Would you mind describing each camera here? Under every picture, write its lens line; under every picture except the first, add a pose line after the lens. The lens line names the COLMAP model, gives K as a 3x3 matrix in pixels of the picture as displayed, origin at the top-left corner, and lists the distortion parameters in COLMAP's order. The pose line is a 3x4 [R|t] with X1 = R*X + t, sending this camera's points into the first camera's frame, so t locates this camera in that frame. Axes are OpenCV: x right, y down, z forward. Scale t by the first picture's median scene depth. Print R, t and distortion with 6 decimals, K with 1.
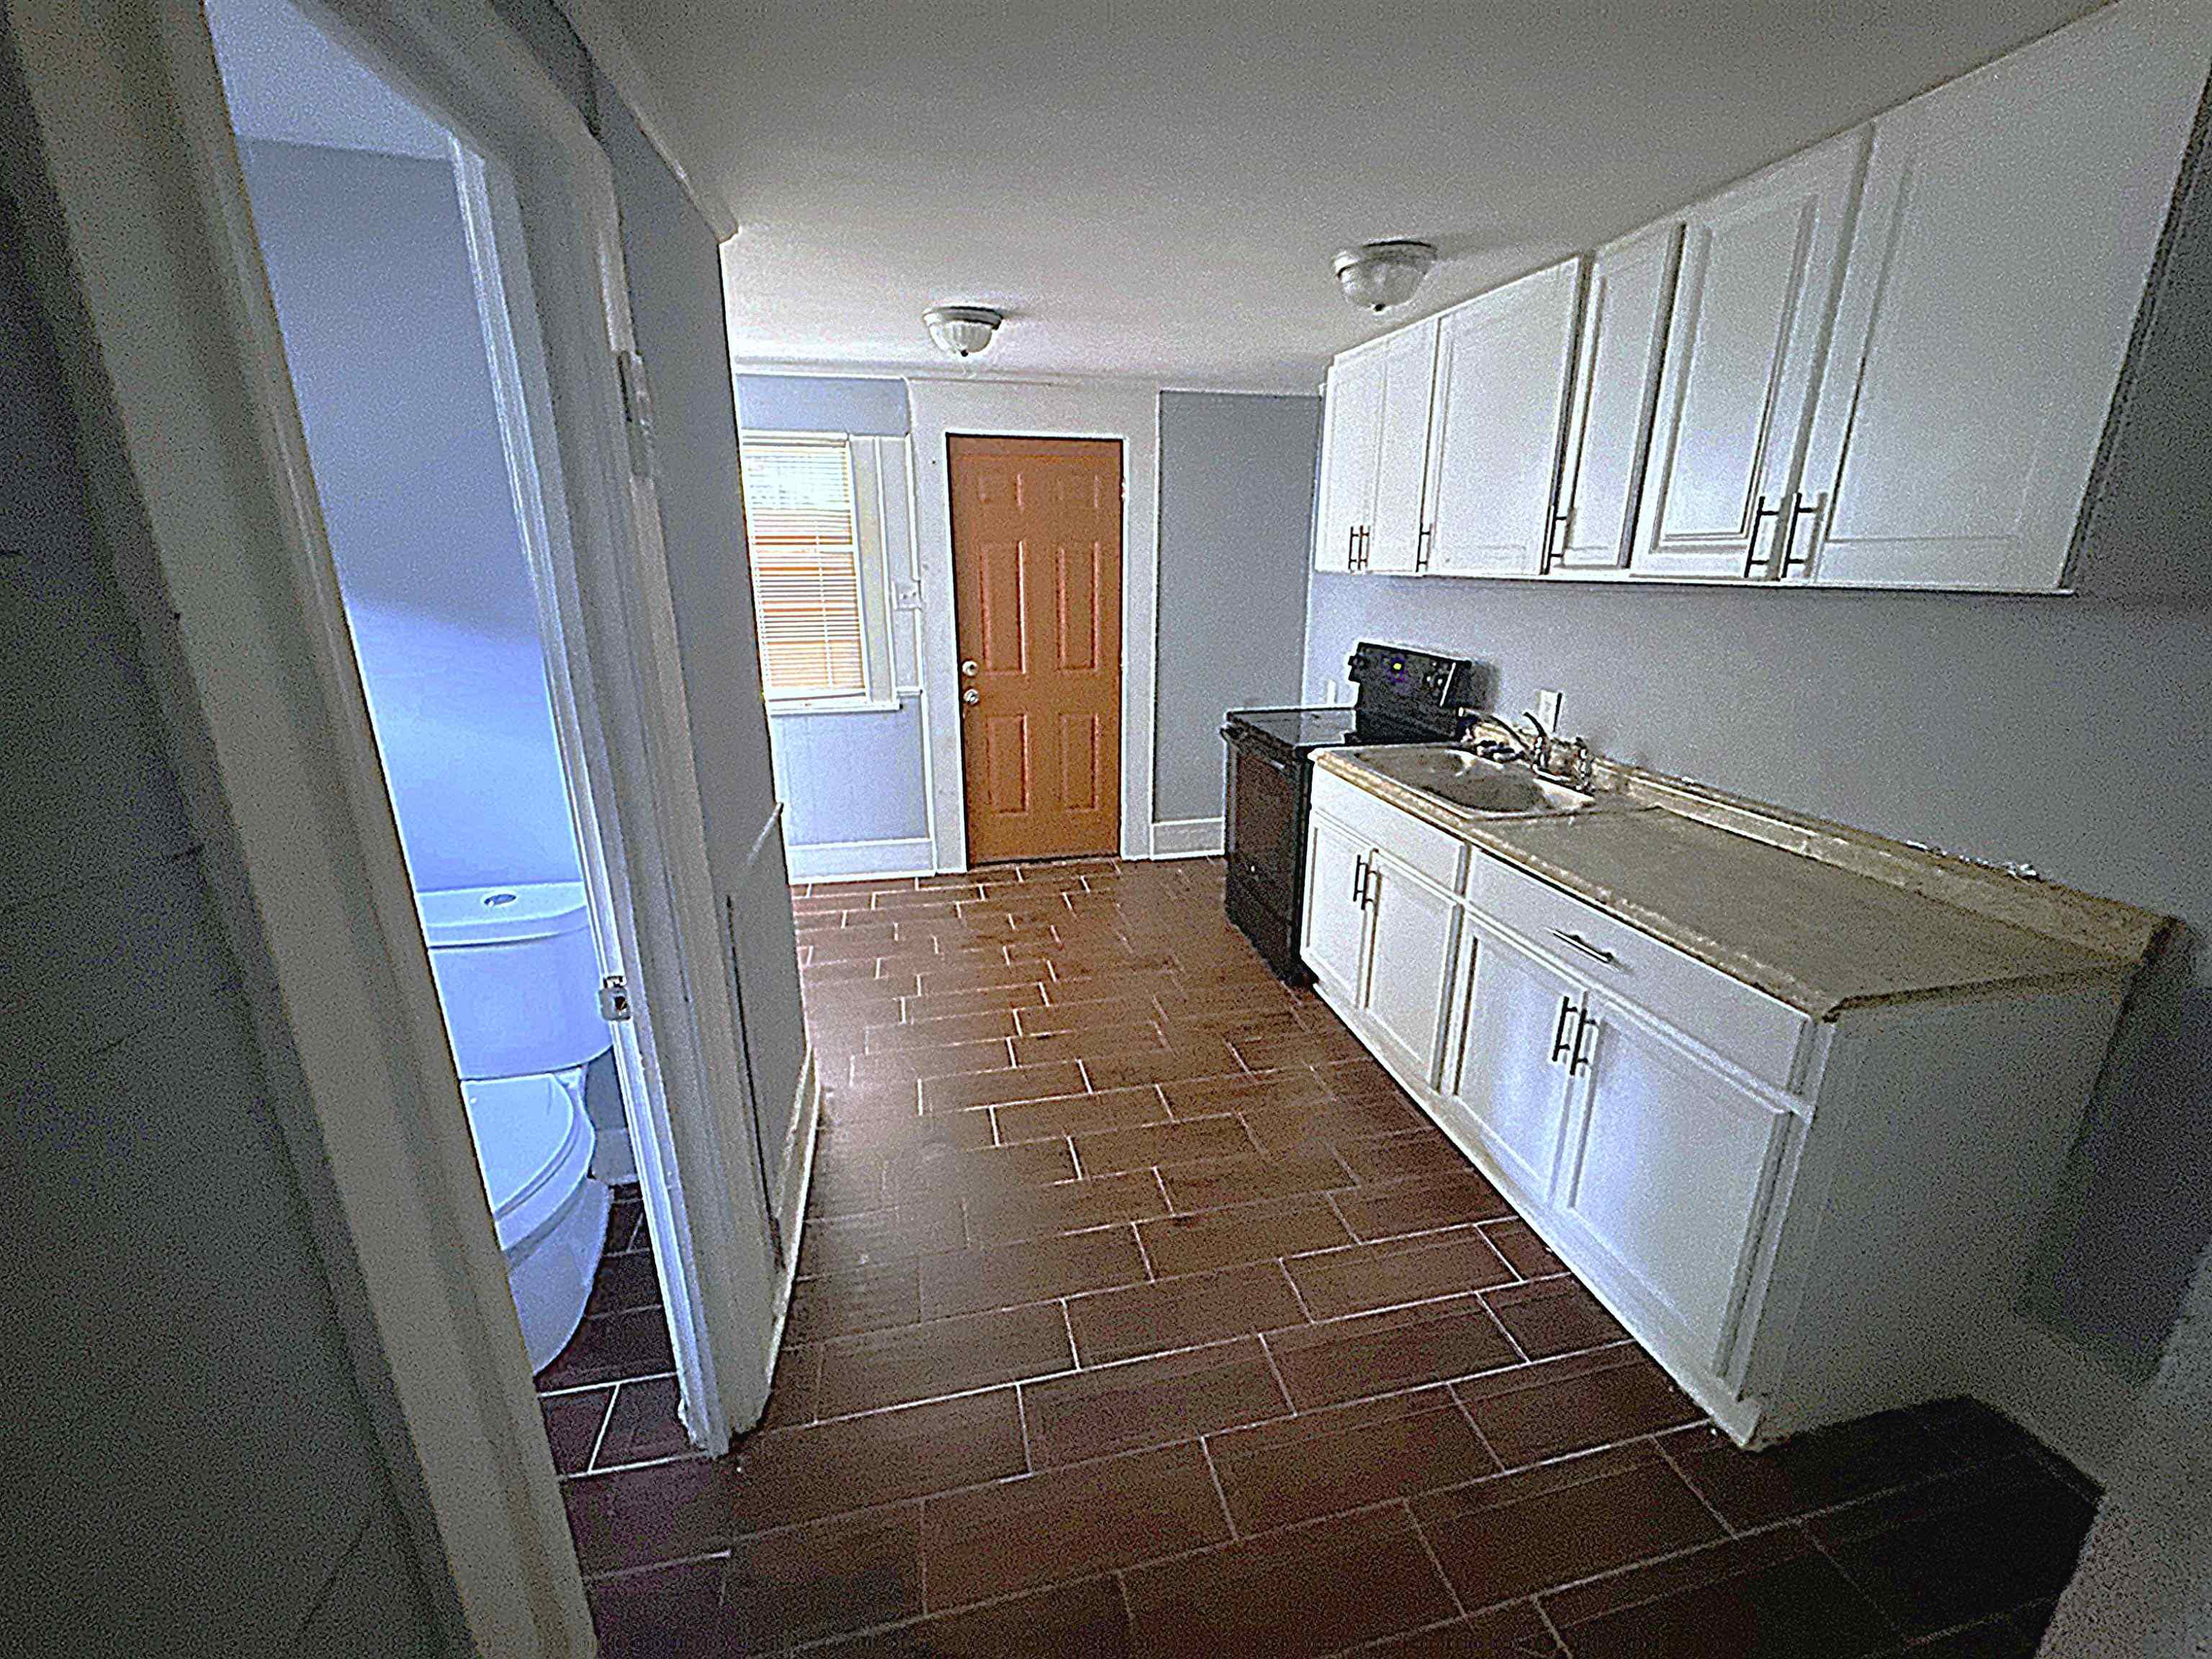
lens RADIAL K [[897.4, 0, 1103.5], [0, 897.4, 817.9], [0, 0, 1]] dist [-0.001634, 0.000722]
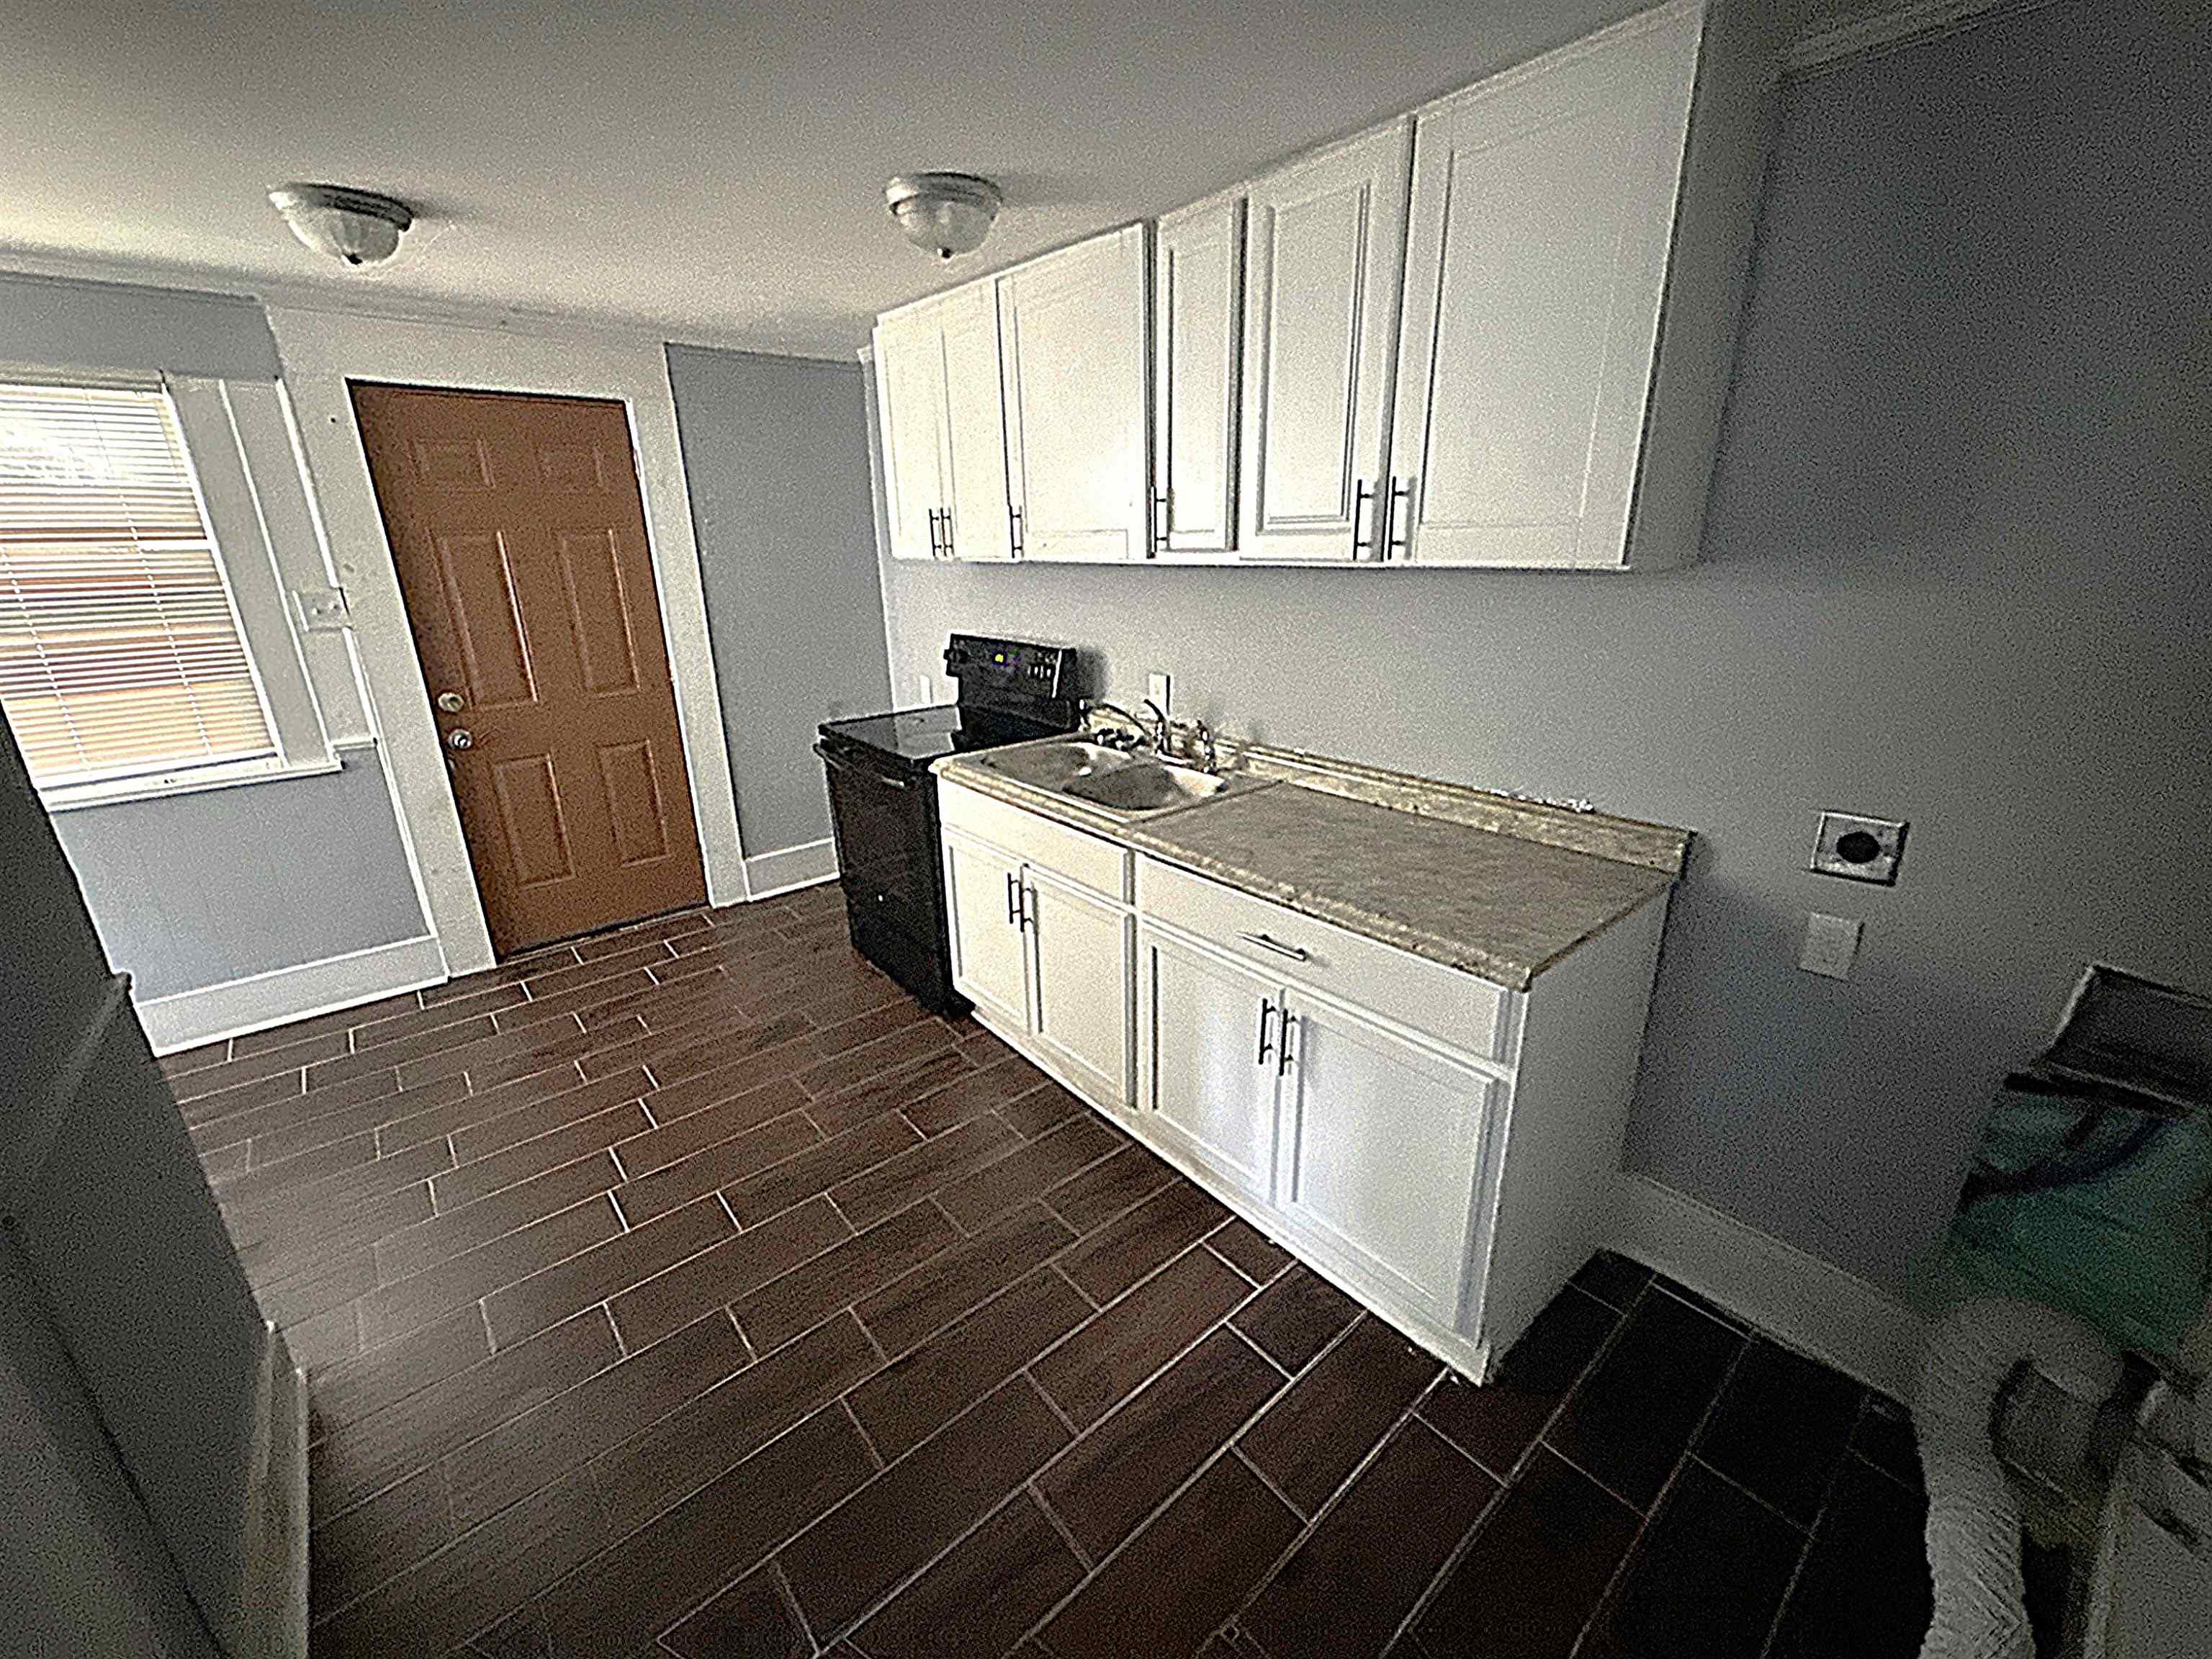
lens RADIAL K [[897.4, 0, 1111.8], [0, 897.4, 825.1], [0, 0, 1]] dist [-0.001634, 0.000722]
pose [[0.880485, -0.162052, 0.445516, -0.024013], [0.149988, 0.986712, 0.062482, -0.054458], [-0.449721, 0.011808, 0.893091, 0.156891]]
